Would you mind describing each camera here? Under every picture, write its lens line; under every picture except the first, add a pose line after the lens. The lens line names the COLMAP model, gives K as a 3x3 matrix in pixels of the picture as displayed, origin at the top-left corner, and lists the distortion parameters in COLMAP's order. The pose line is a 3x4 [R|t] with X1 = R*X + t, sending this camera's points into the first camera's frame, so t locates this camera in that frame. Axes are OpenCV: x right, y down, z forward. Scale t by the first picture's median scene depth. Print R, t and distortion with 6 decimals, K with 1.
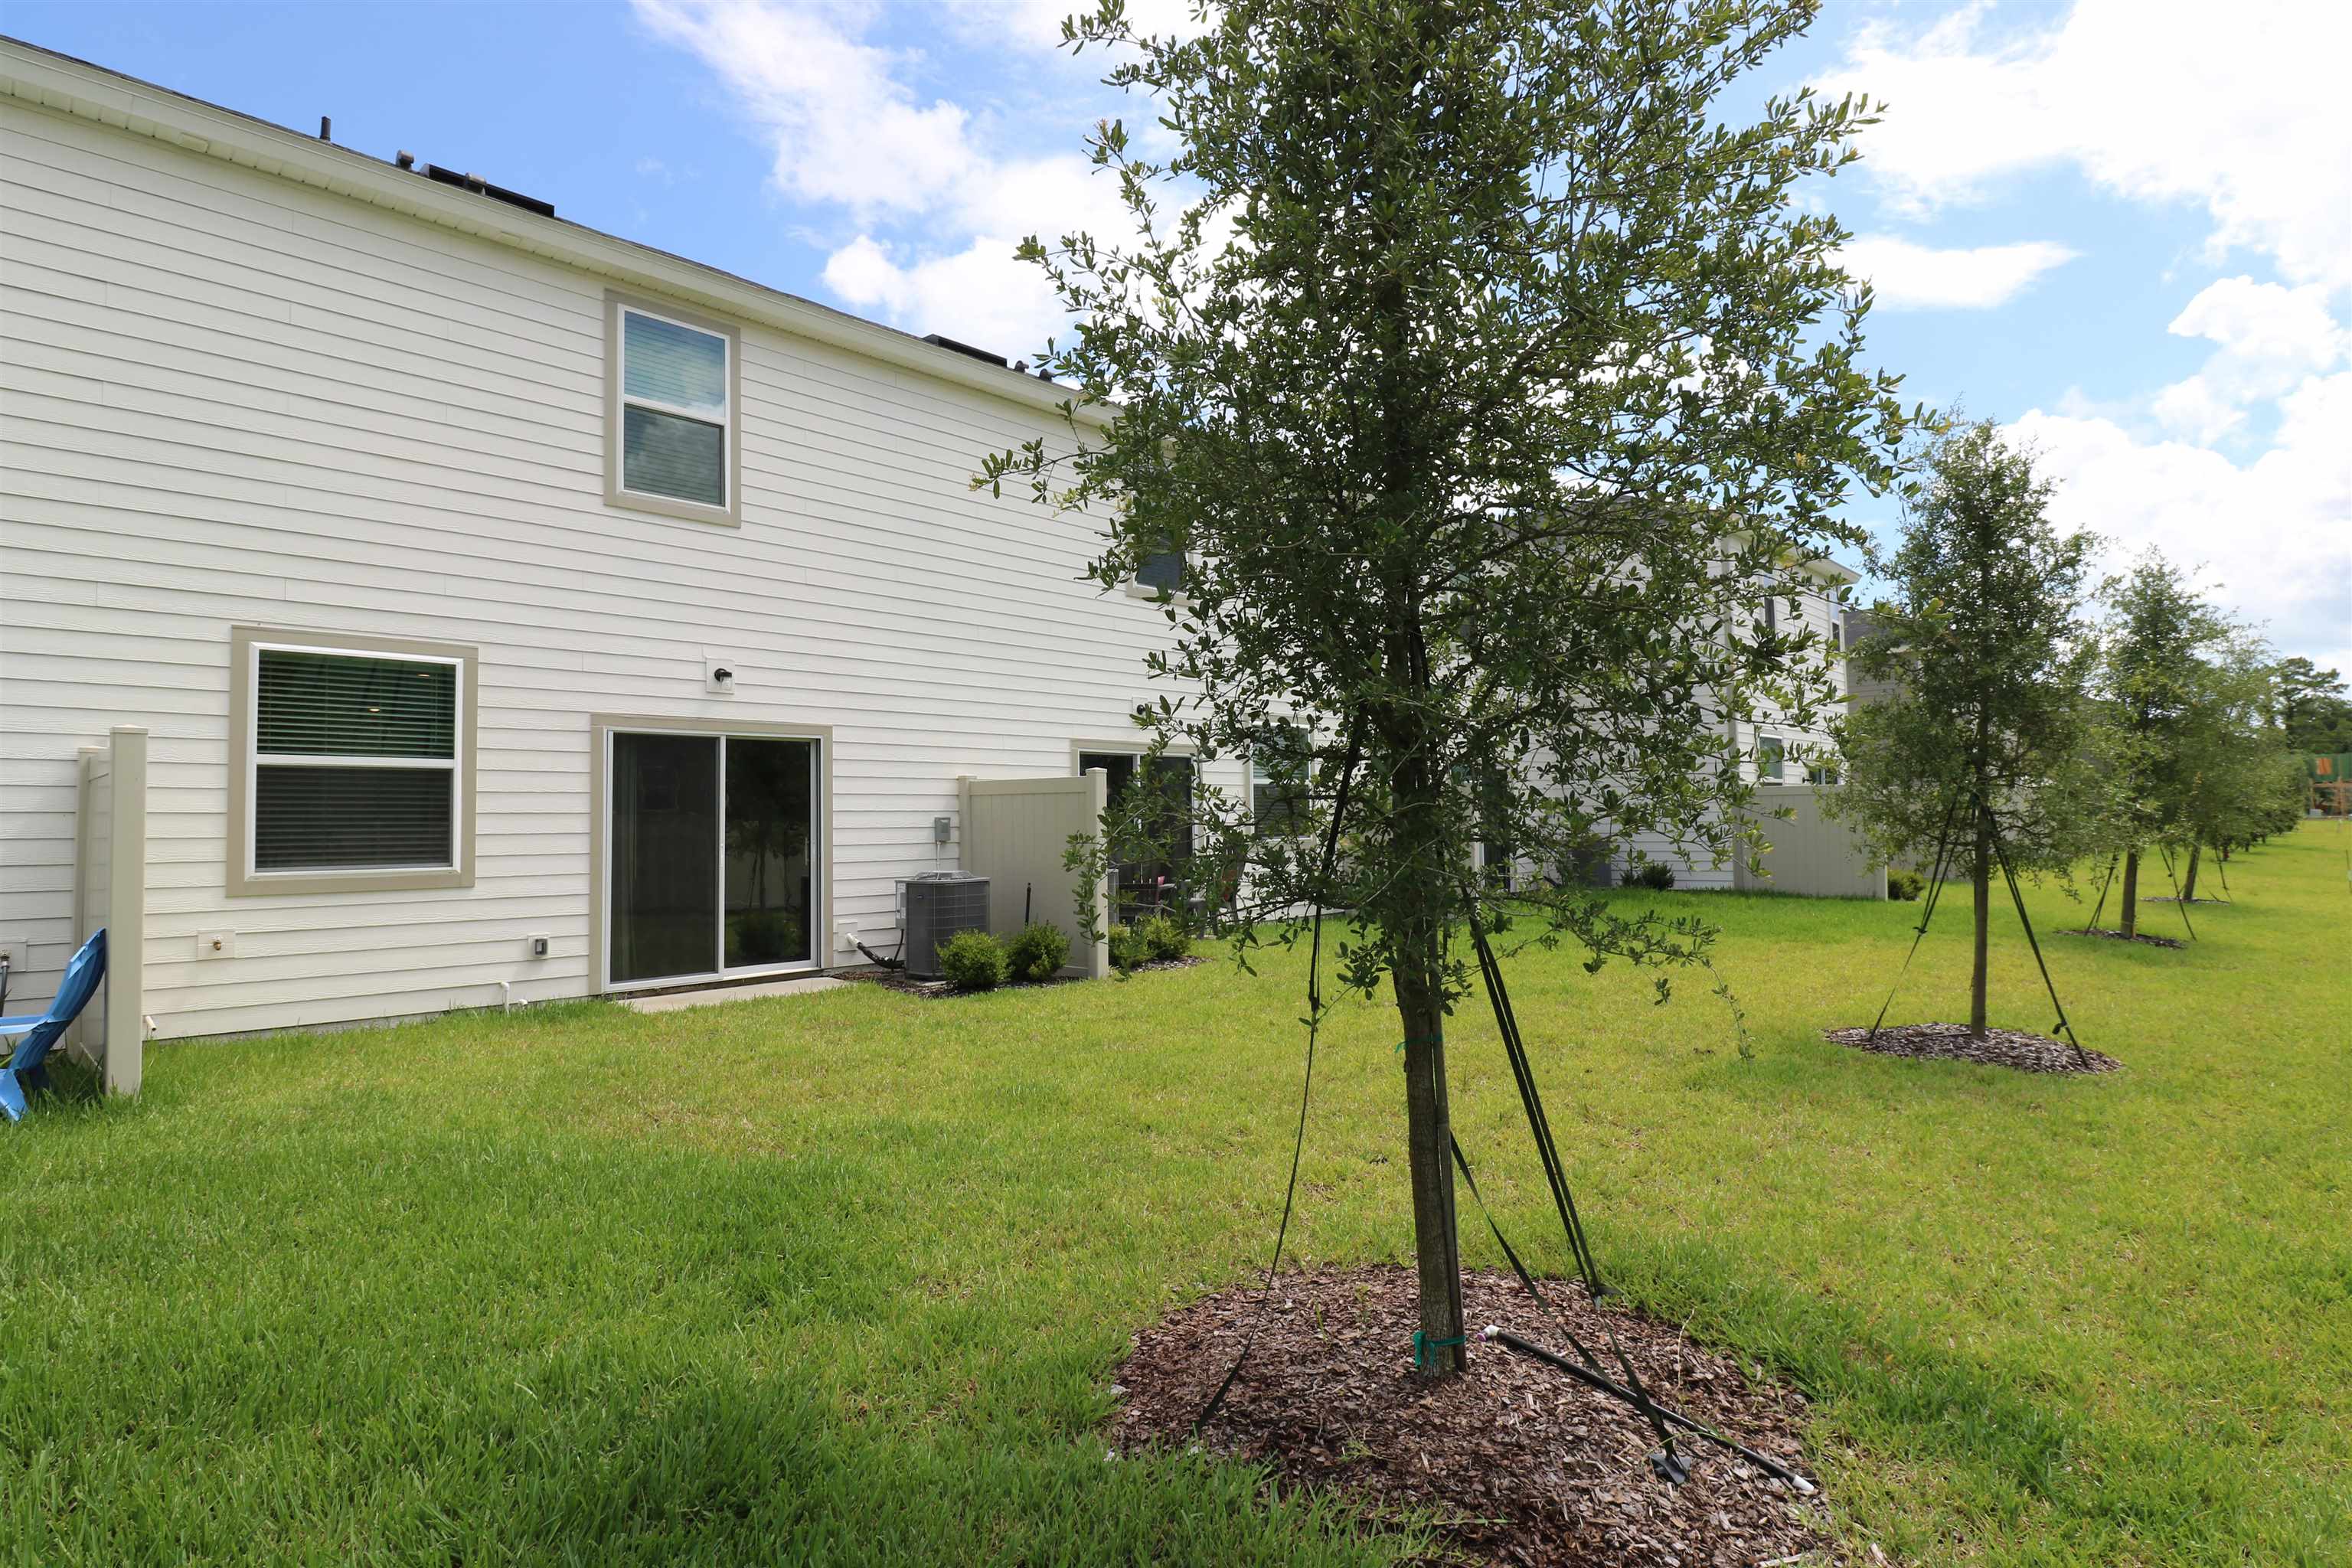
lens RADIAL K [[1127.0, 0, 1174.4], [0, 1127.0, 766.2], [0, 0, 1]] dist [-0.000022, -0.010642]
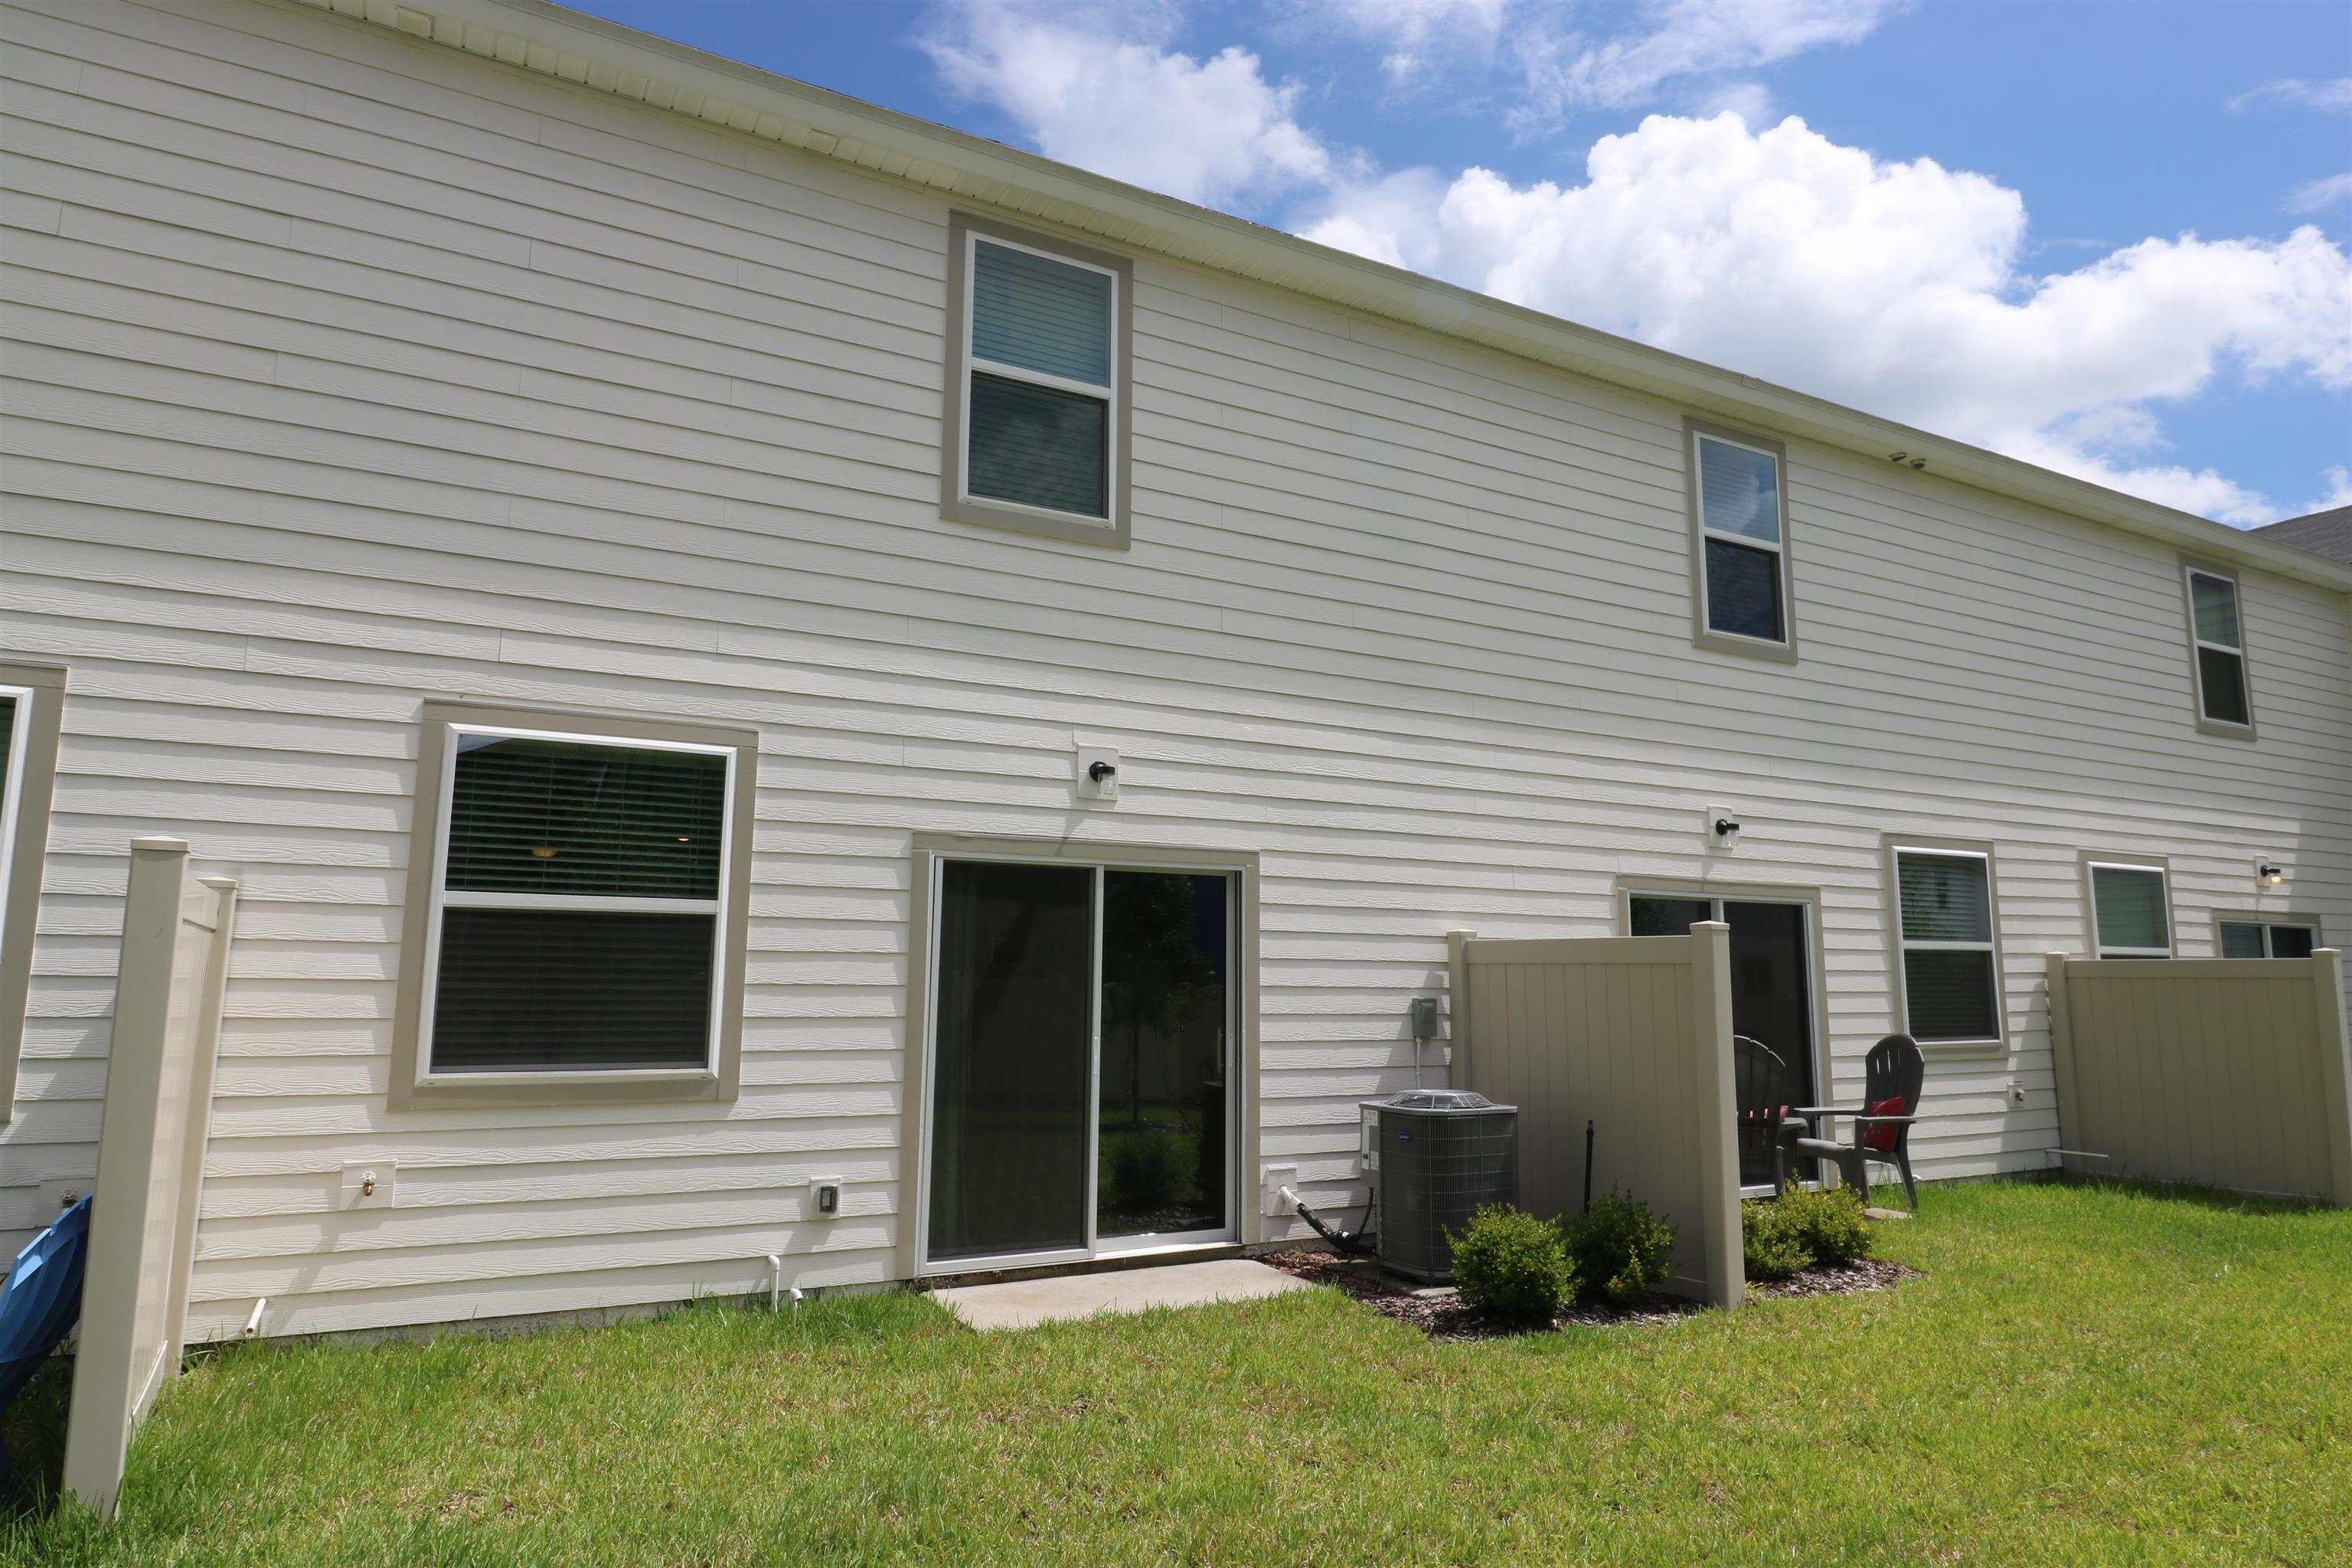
lens RADIAL K [[1114.7, 0, 1178.8], [0, 1114.7, 788.7], [0, 0, 1]] dist [-0.000064, -0.000080]
pose [[0.959239, -0.024165, -0.281562, -0.185913], [-0.007507, 0.993807, -0.110866, -0.001055], [0.282497, 0.108460, 0.953117, 0.420692]]
